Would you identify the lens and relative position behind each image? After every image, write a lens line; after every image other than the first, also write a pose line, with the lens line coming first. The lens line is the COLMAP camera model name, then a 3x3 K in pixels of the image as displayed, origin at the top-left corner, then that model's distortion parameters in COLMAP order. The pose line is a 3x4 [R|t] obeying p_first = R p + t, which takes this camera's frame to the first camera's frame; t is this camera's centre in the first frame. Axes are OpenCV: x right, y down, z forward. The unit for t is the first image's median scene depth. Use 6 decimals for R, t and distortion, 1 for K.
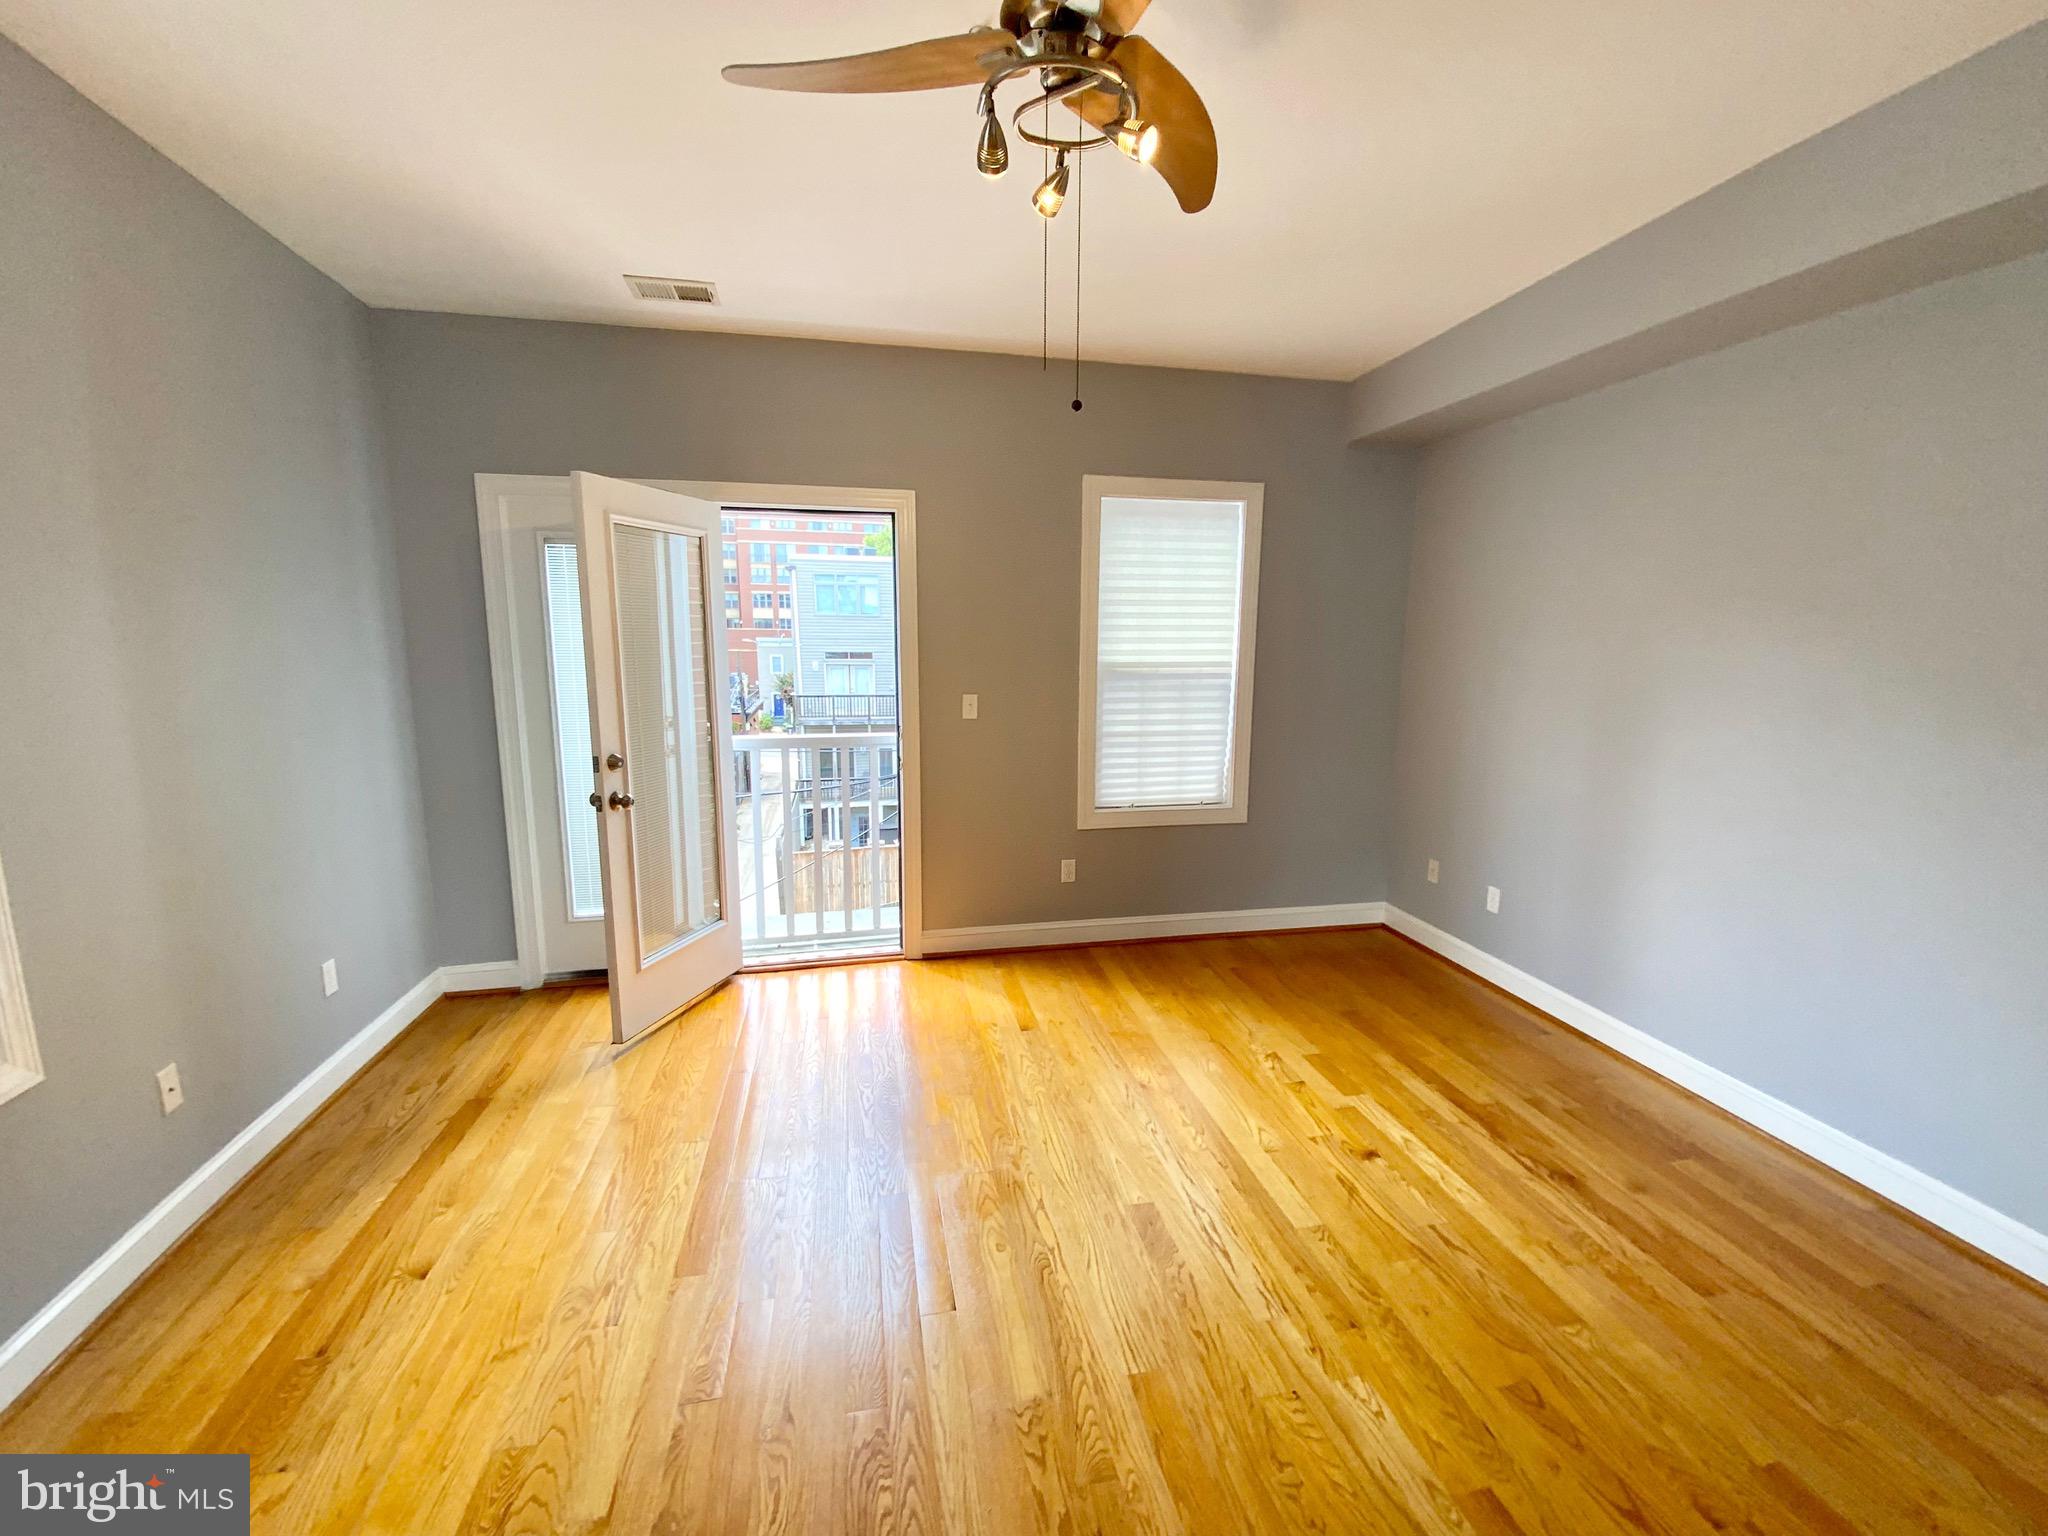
lens RADIAL K [[840.6, 0, 1024.0], [0, 840.6, 768.0], [0, 0, 1]] dist [0.023219, -0.017716]
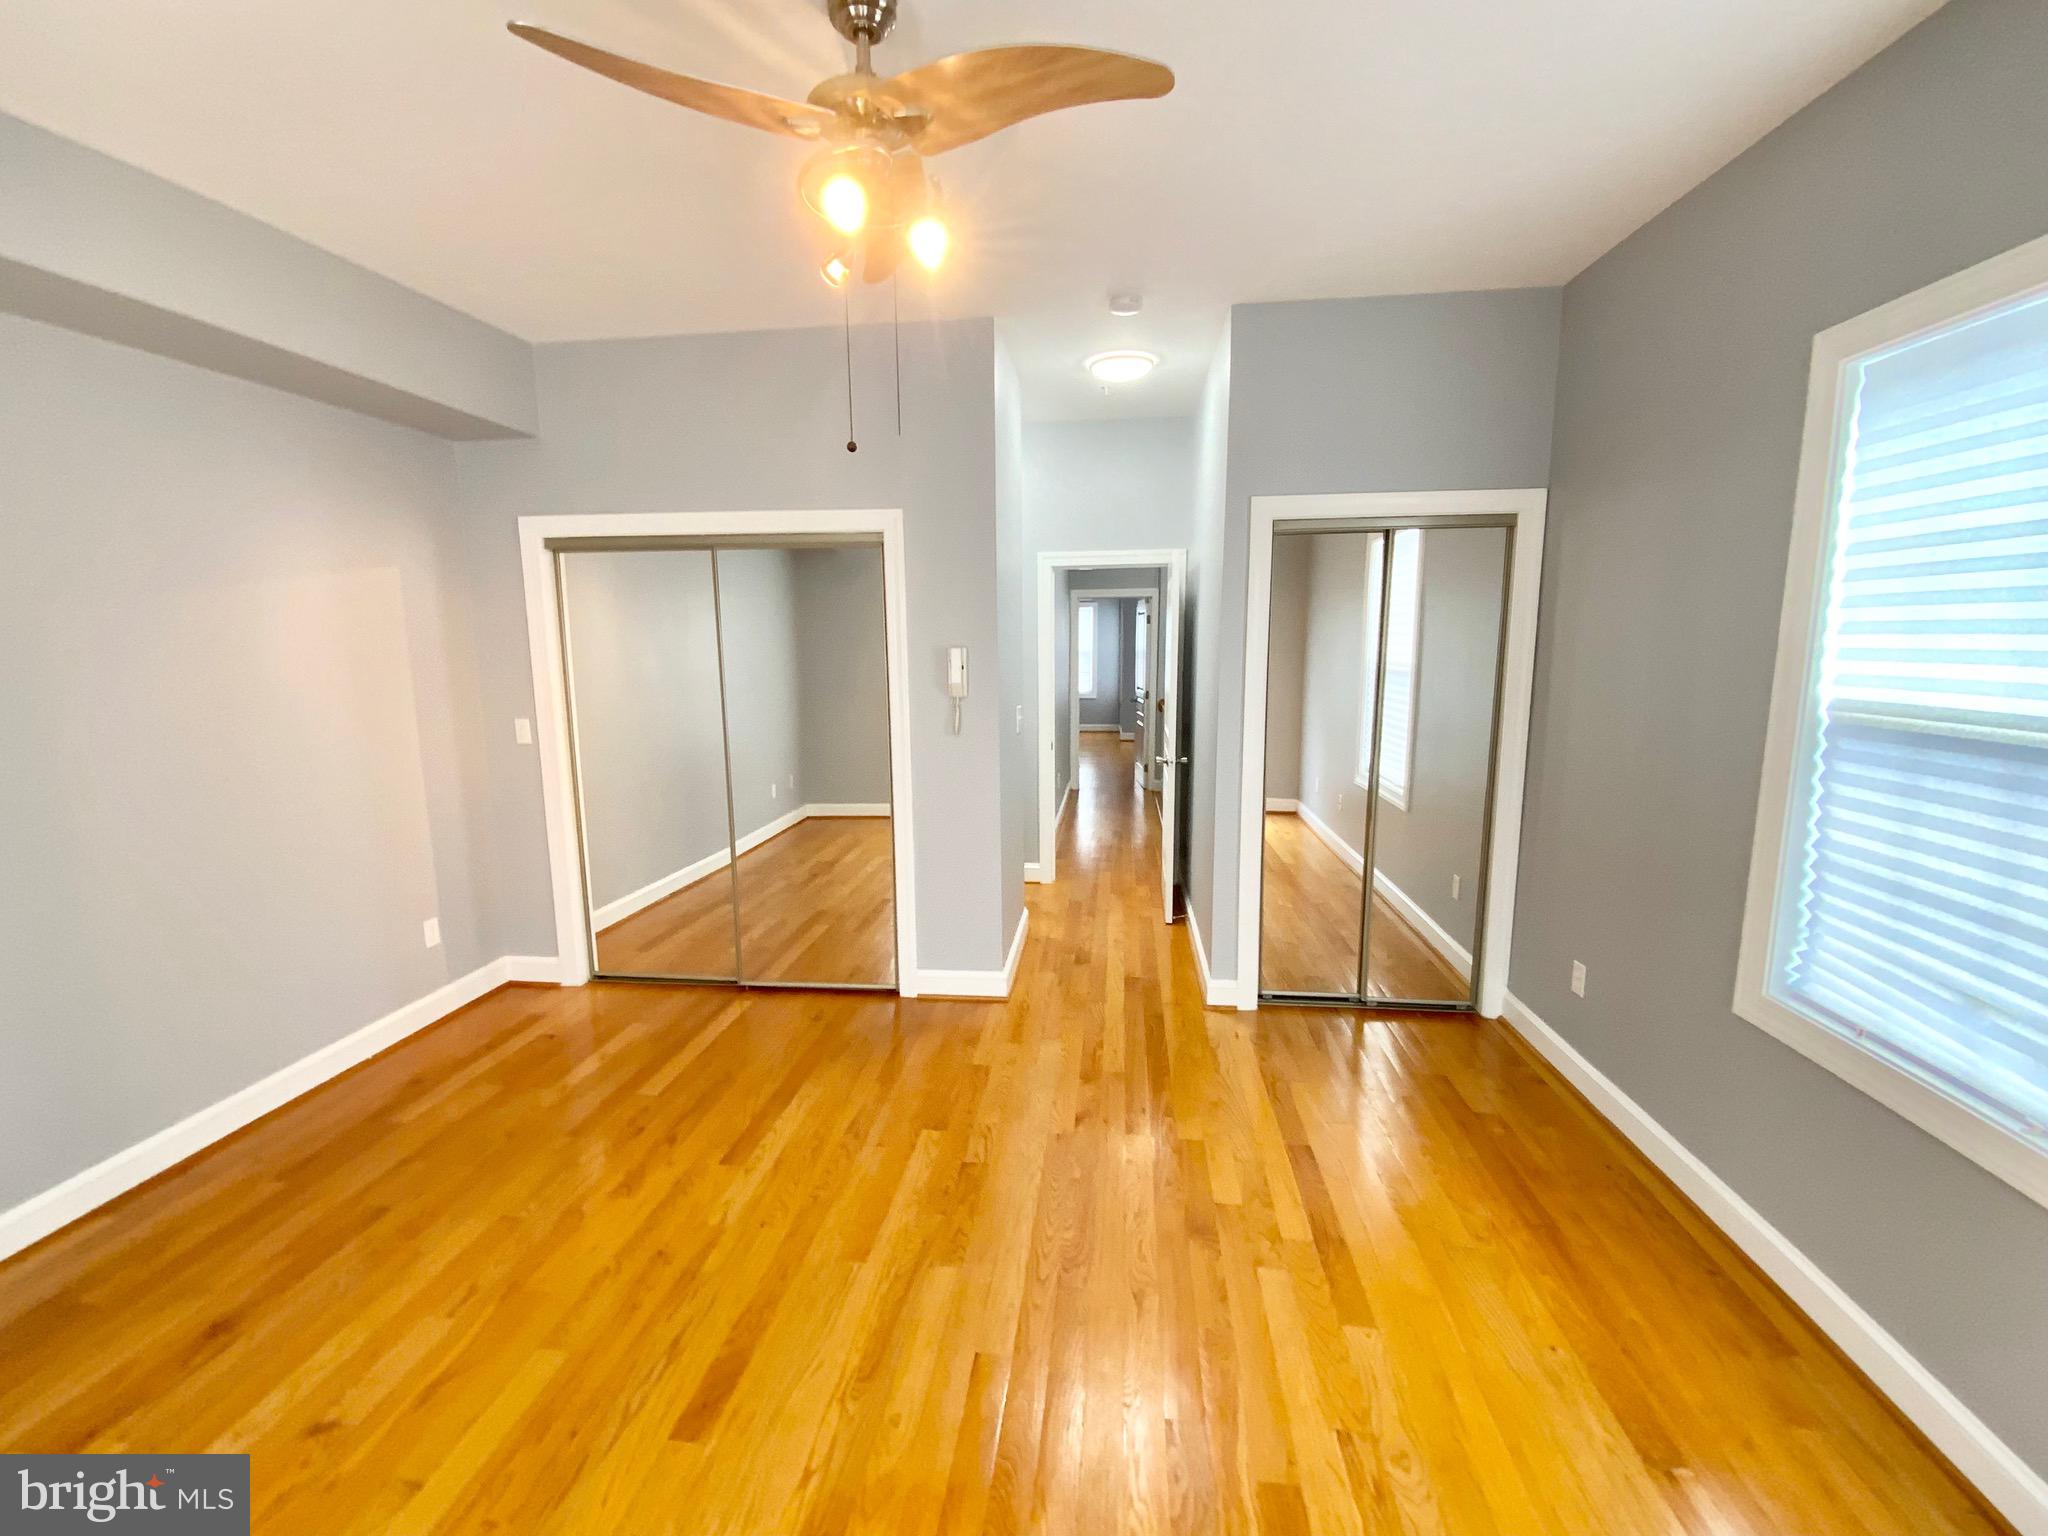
lens RADIAL K [[840.6, 0, 1024.0], [0, 840.6, 768.0], [0, 0, 1]] dist [0.023219, -0.017716]
pose [[-0.948438, -0.041266, 0.314266, -0.311860], [0.055791, 0.954275, 0.293679, -0.214079], [-0.312015, 0.296069, -0.902768, 1.261731]]
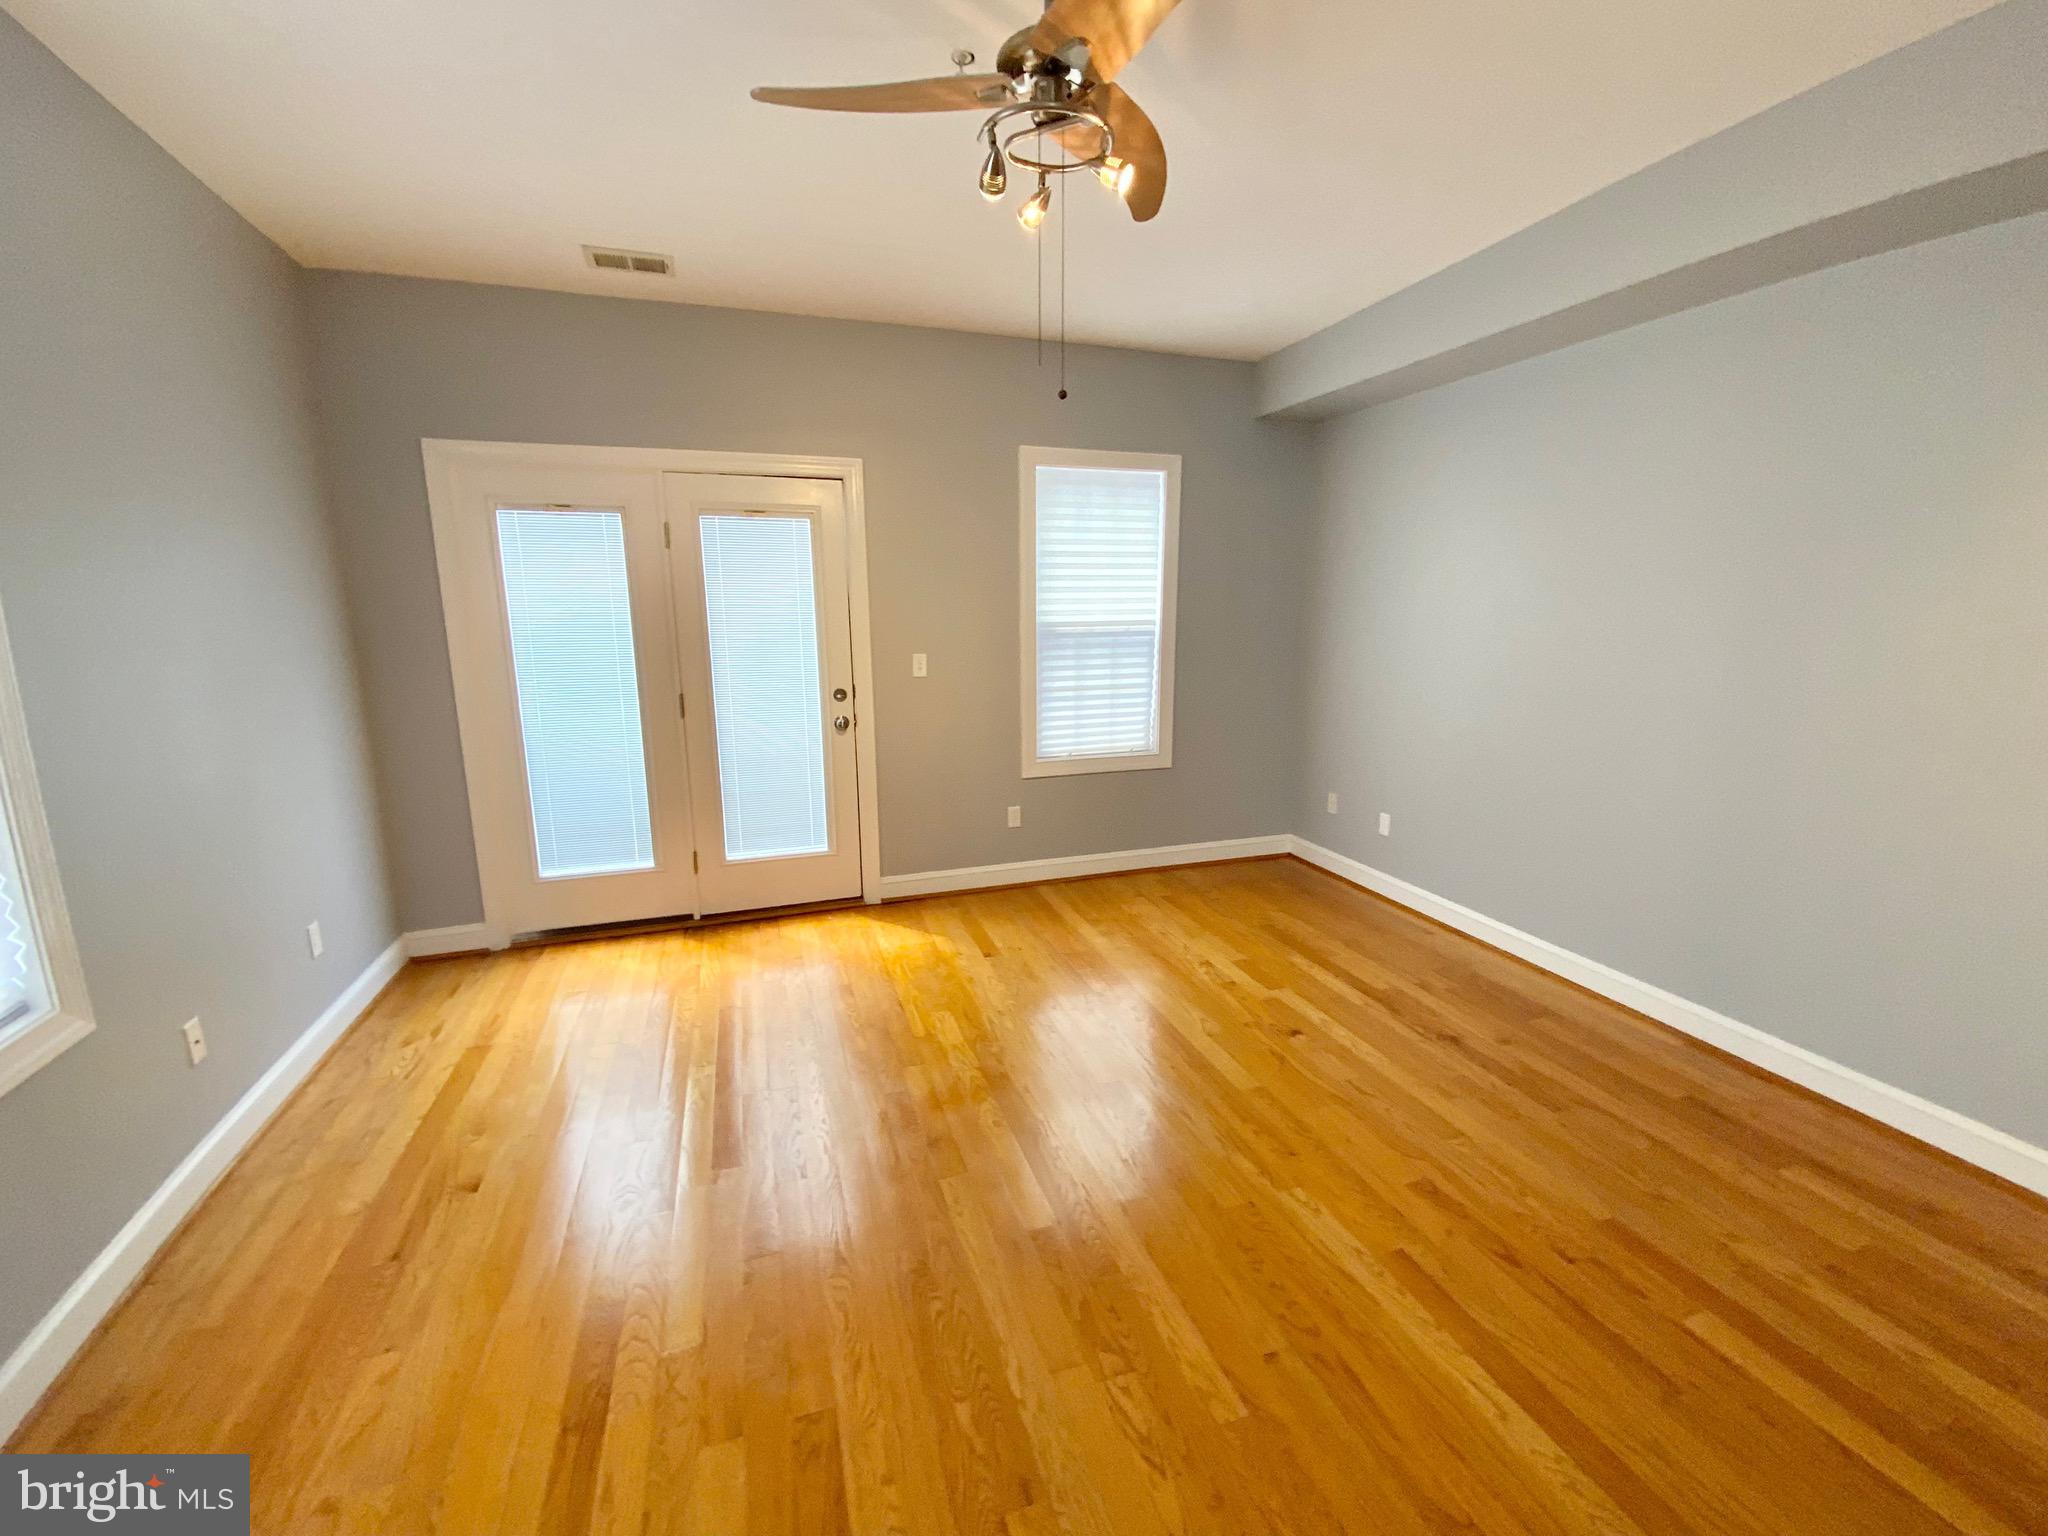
lens RADIAL K [[840.6, 0, 1024.0], [0, 840.6, 768.0], [0, 0, 1]] dist [0.023219, -0.017716]
pose [[0.992743, -0.033395, 0.115523, -0.091644], [0.028781, 0.998729, 0.041375, 0.025656], [-0.116758, -0.037750, 0.992443, -0.117776]]
